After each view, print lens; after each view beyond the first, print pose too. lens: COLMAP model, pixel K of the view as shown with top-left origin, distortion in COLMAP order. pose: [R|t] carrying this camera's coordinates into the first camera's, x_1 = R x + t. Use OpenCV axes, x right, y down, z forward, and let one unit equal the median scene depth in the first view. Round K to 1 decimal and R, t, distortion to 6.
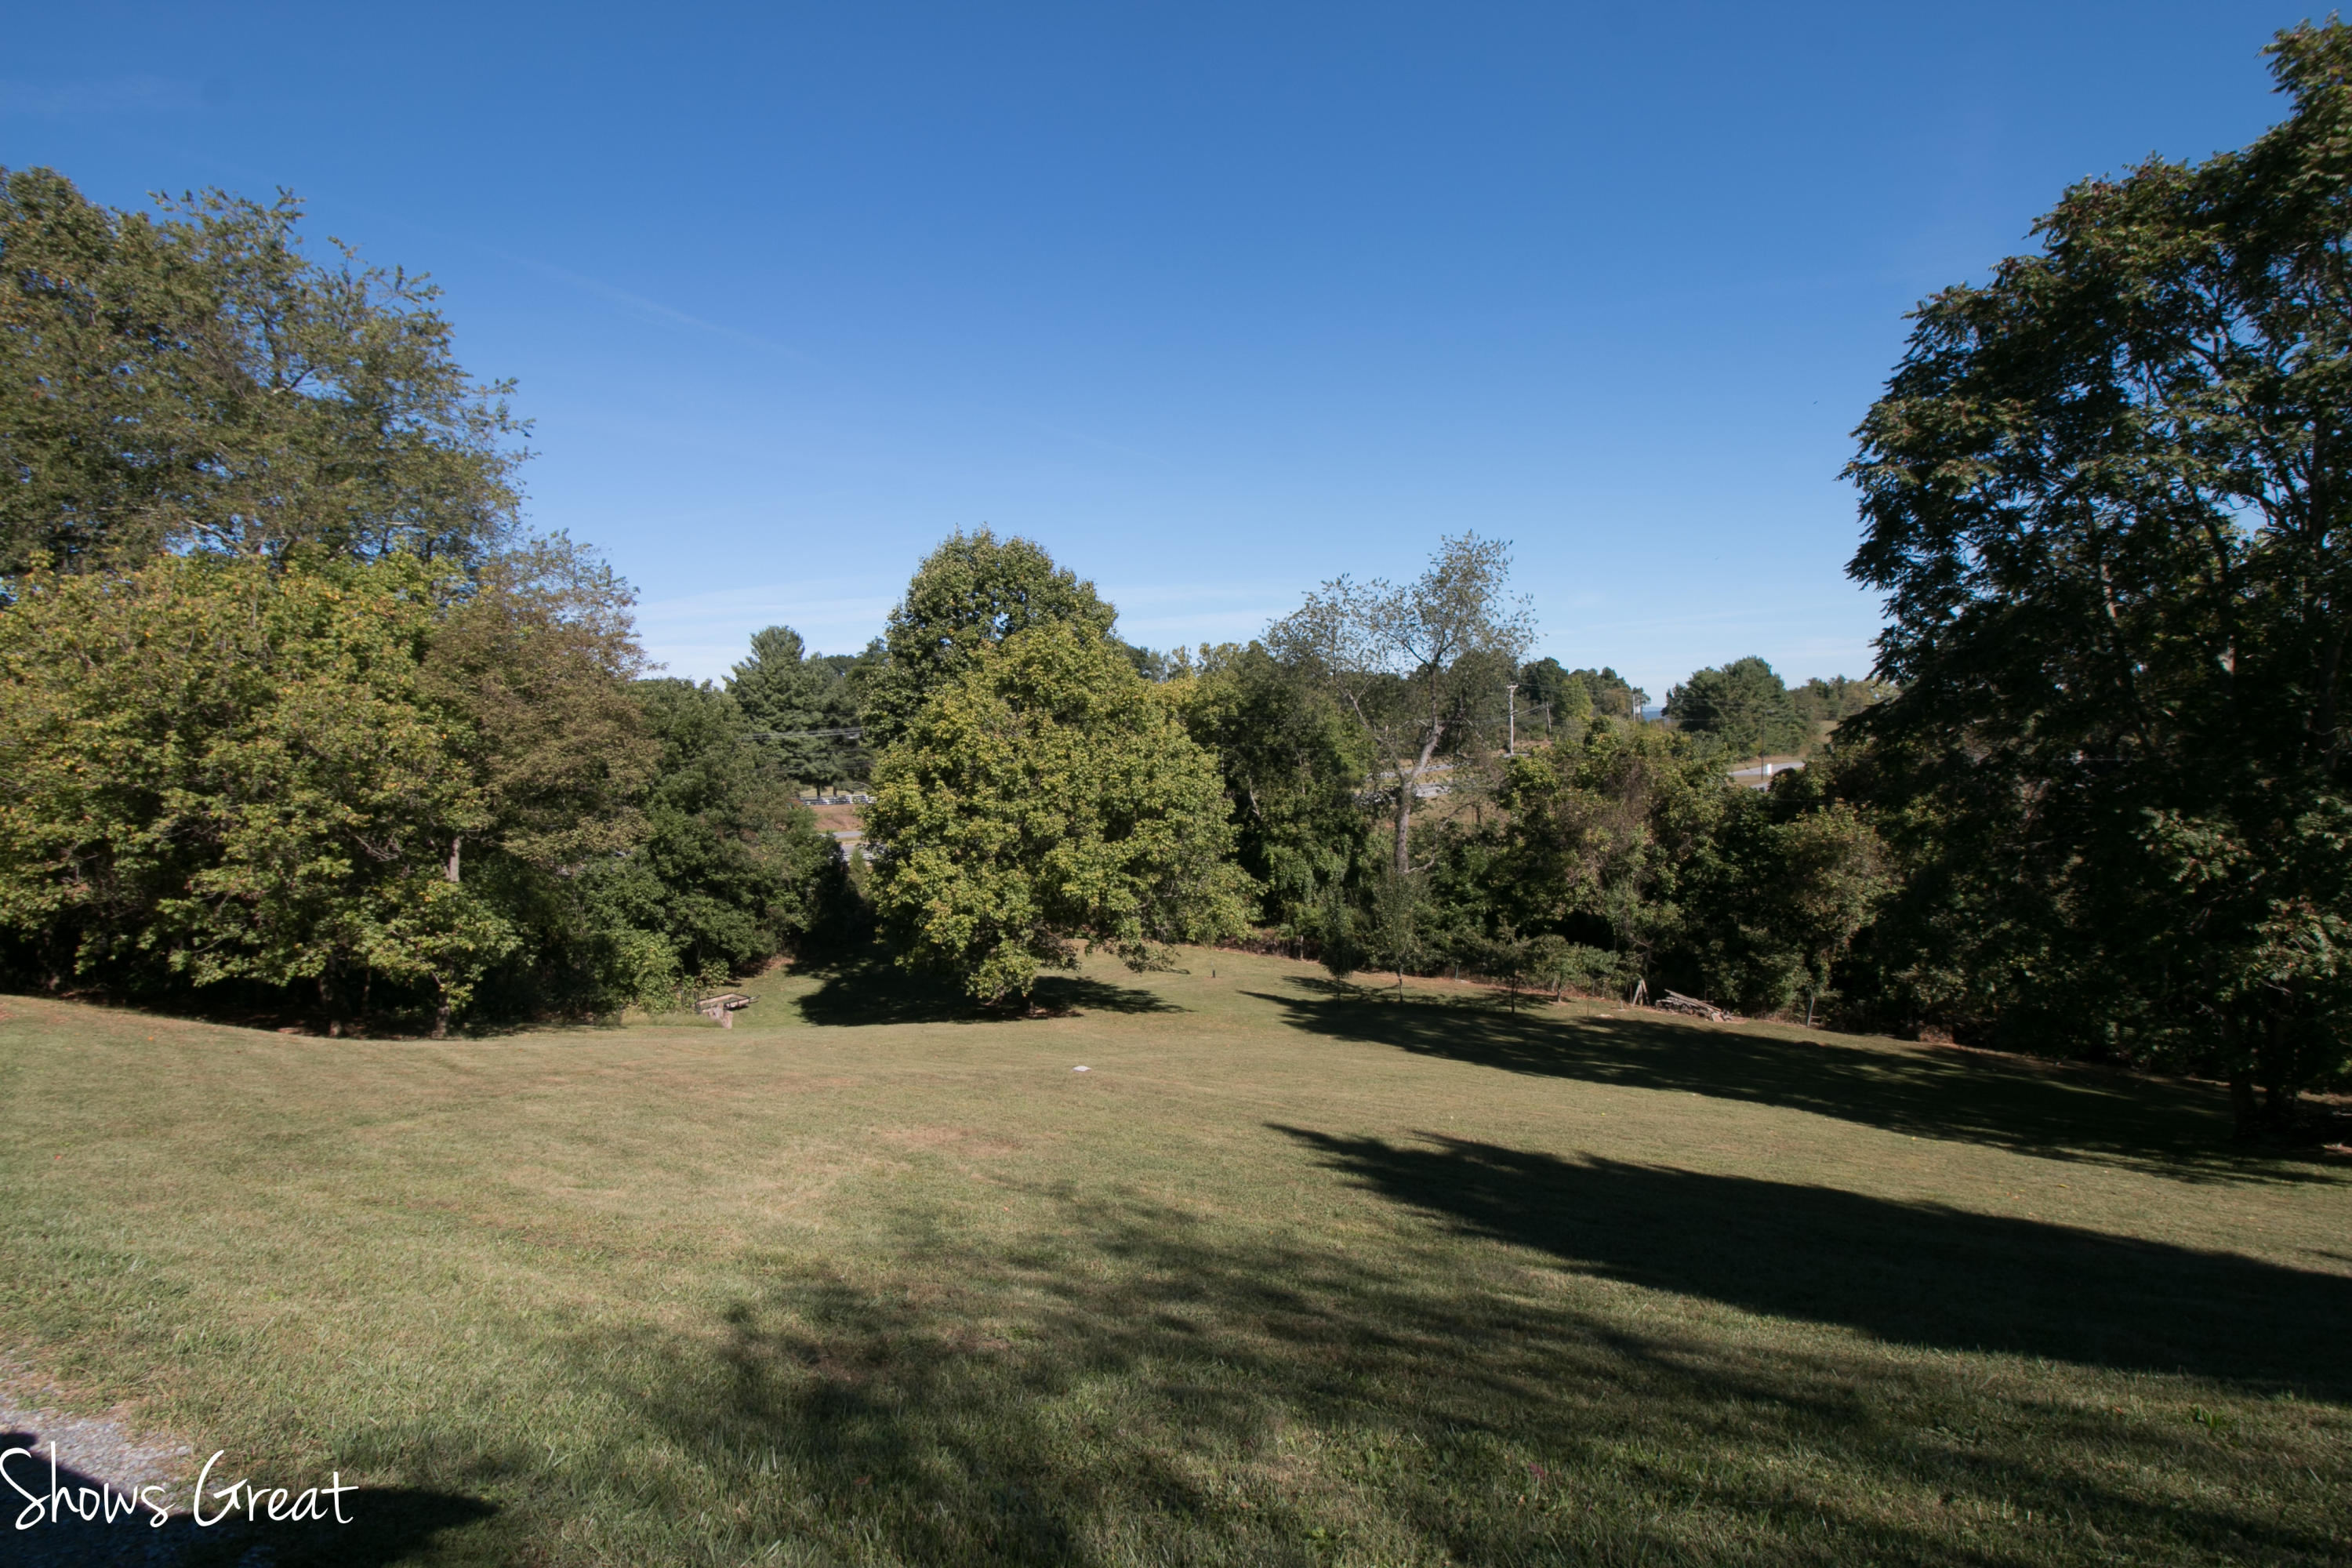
lens RADIAL K [[1098.2, 0, 1174.7], [0, 1098.2, 774.1], [0, 0, 1]] dist [0.000263, -0.013588]
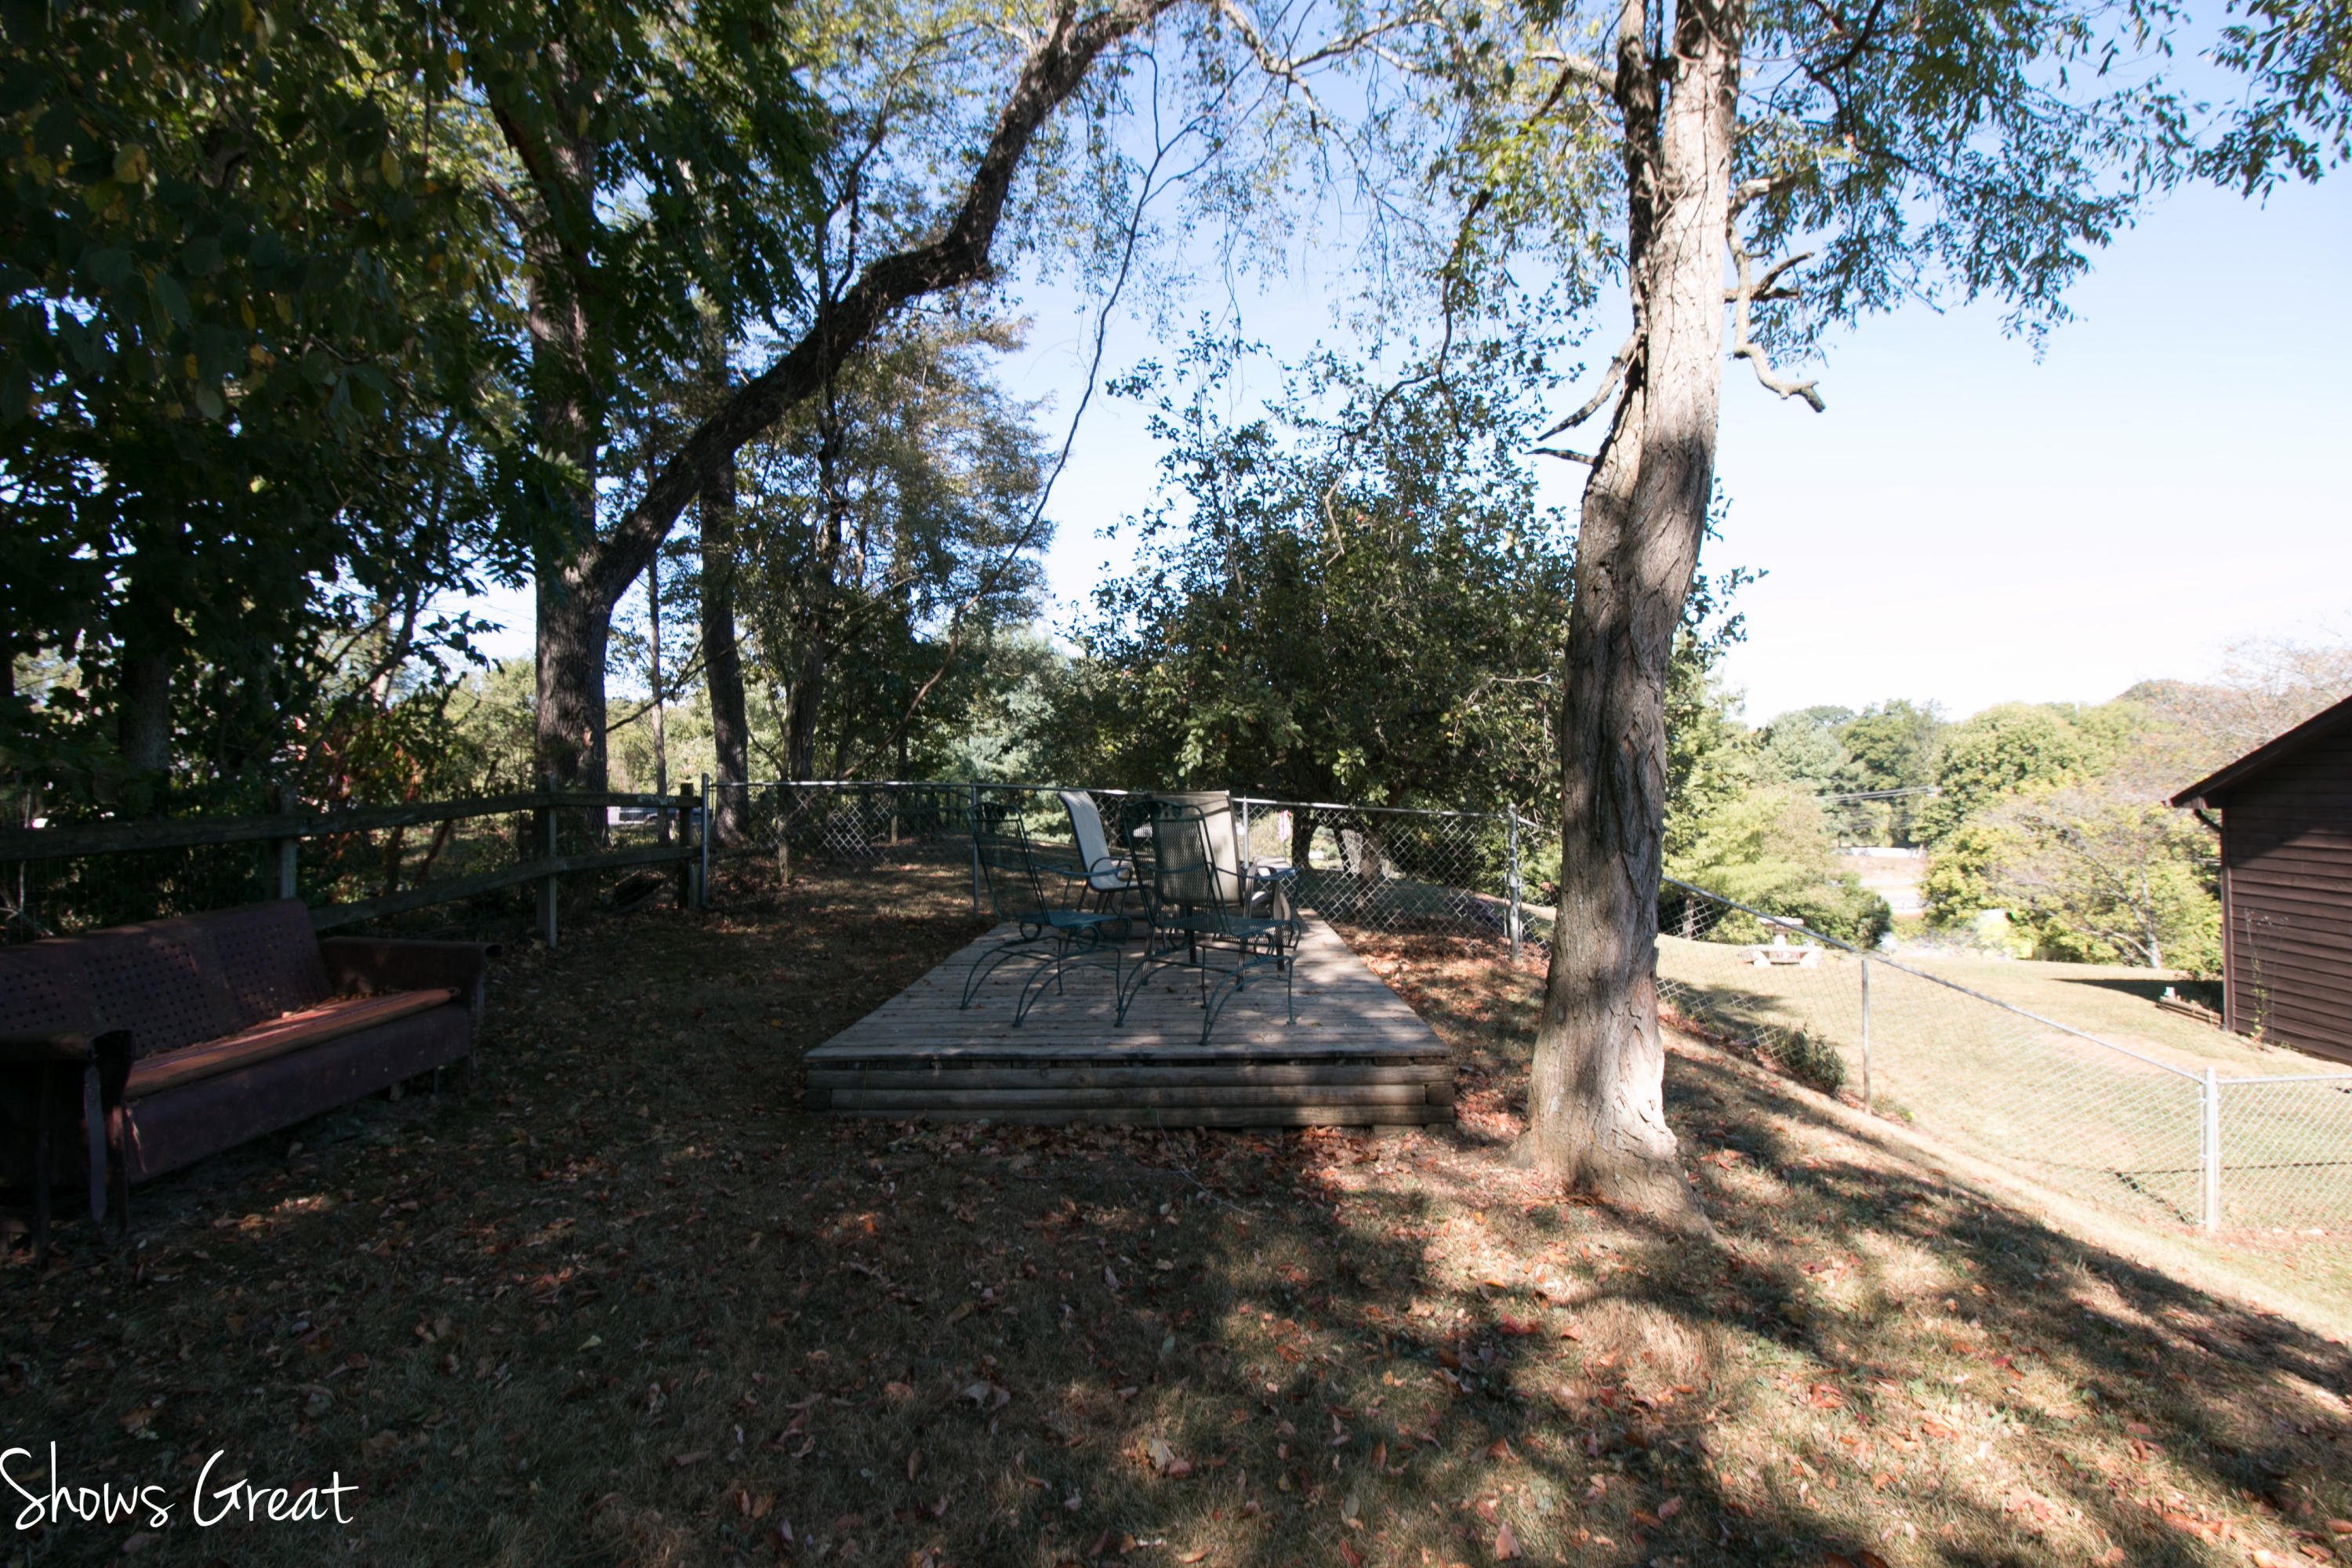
lens RADIAL K [[1084.6, 0, 1180.7], [0, 1084.6, 770.8], [0, 0, 1]] dist [0.002007, -0.014449]
pose [[0.685512, -0.007694, -0.728020, 0.168482], [-0.015844, 0.999550, -0.025483, -0.087875], [0.727888, 0.029004, 0.685082, -1.070641]]
